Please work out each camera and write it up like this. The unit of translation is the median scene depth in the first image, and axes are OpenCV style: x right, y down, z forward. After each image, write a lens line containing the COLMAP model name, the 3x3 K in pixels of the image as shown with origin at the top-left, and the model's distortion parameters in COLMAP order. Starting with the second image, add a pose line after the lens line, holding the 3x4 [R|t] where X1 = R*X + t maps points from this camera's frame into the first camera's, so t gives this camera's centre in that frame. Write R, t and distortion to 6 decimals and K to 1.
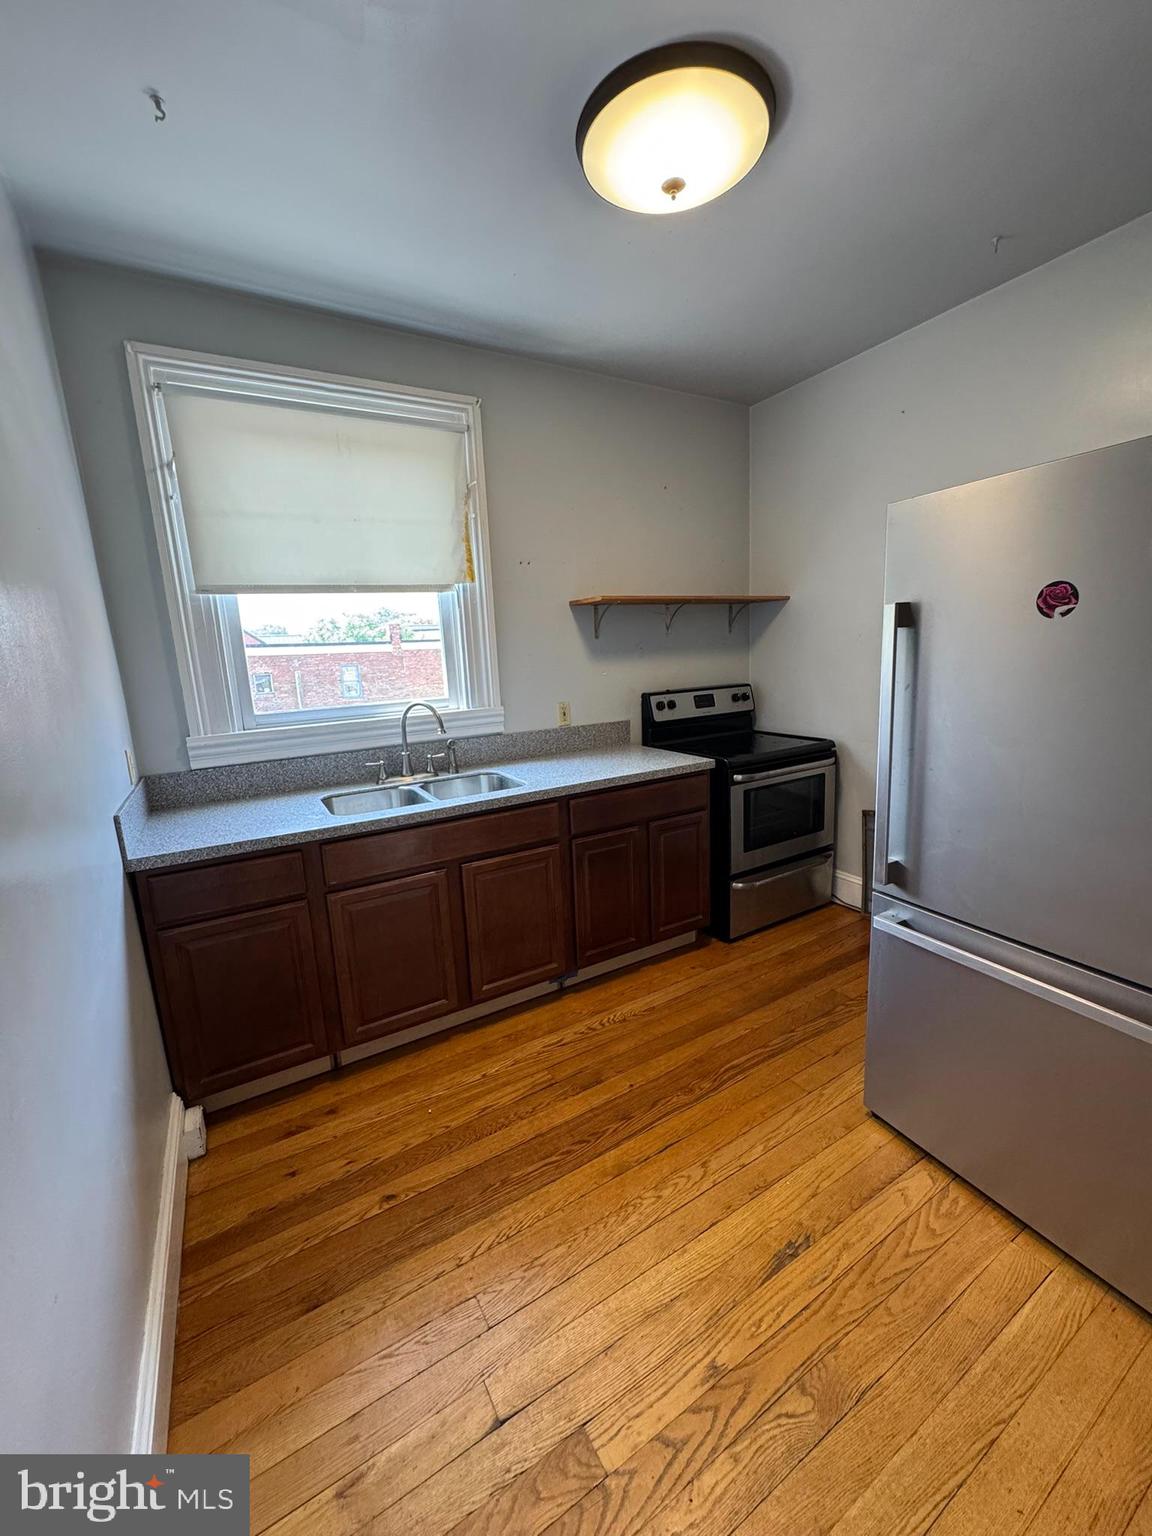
lens RADIAL K [[612.1, 0, 576.0], [0, 612.1, 768.0], [0, 0, 1]] dist [0.000276, -0.000201]
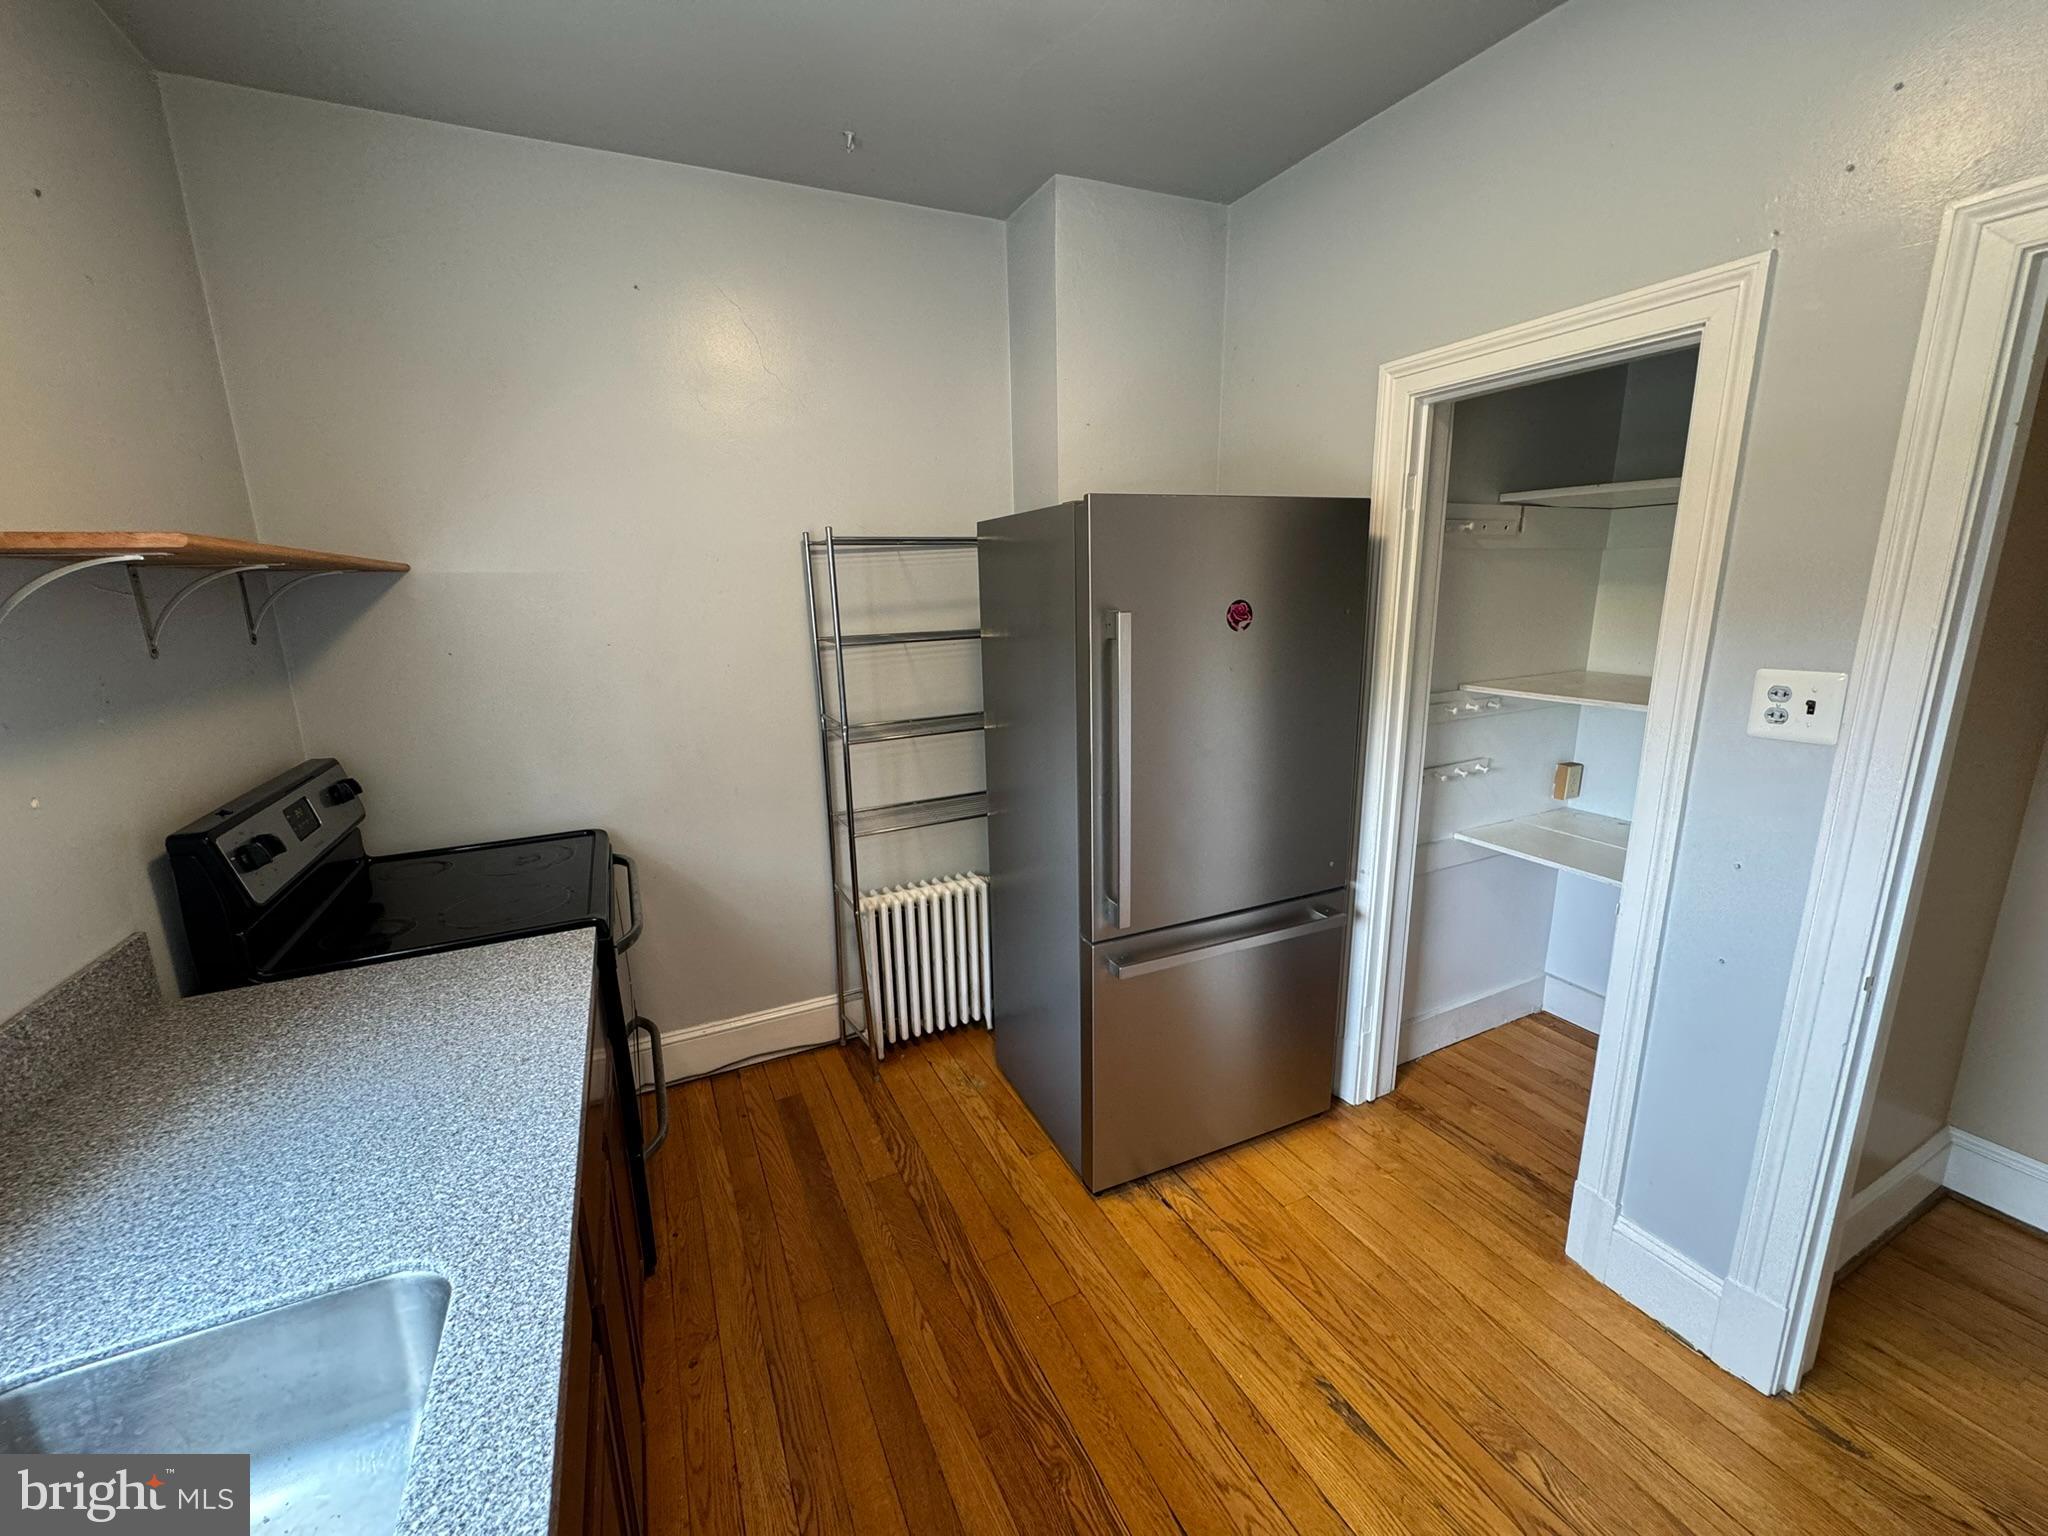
lens RADIAL K [[816.2, 0, 1024.0], [0, 816.2, 768.0], [0, 0, 1]] dist [0.000276, -0.000201]
pose [[0.082077, -0.176204, 0.980926, -0.455770], [0.212743, 0.964658, 0.155481, -0.219630], [-0.973655, 0.195924, 0.116662, 0.863034]]
